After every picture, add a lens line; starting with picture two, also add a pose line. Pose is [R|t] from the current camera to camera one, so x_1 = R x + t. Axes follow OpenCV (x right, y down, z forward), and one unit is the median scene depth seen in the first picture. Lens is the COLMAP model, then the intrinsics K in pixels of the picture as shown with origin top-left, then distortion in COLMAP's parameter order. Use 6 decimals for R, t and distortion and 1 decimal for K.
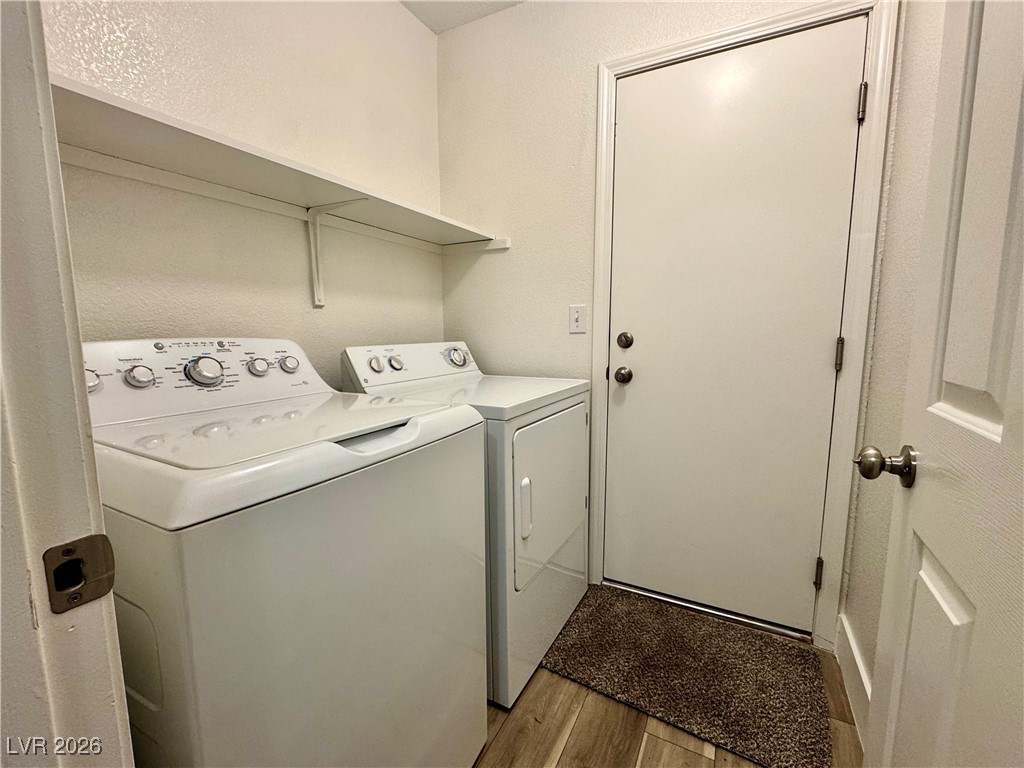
lens RADIAL K [[438.9, 0, 512.0], [0, 438.9, 384.0], [0, 0, 1]] dist [0.023842, 0.000172]
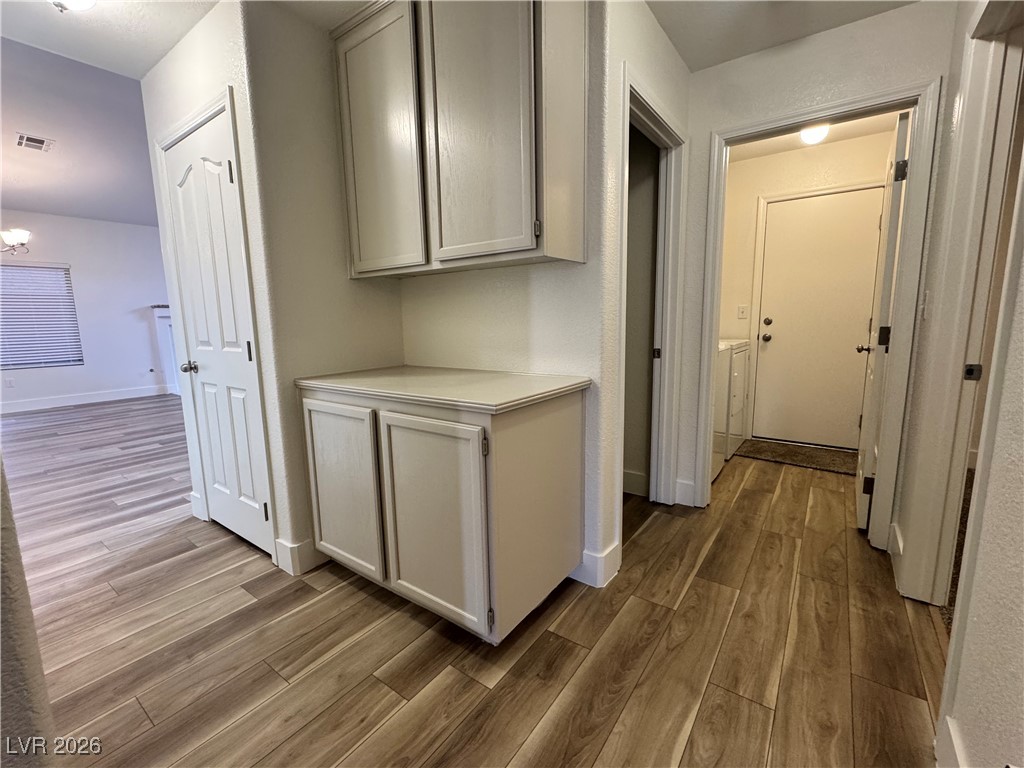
lens RADIAL K [[443.2, 0, 512.0], [0, 443.2, 384.0], [0, 0, 1]] dist [-0.001565, 0.000109]
pose [[0.992510, 0.005455, -0.122040, -0.717403], [-0.001368, 0.999436, 0.033544, 0.136058], [0.122154, -0.033125, 0.991958, -1.308166]]
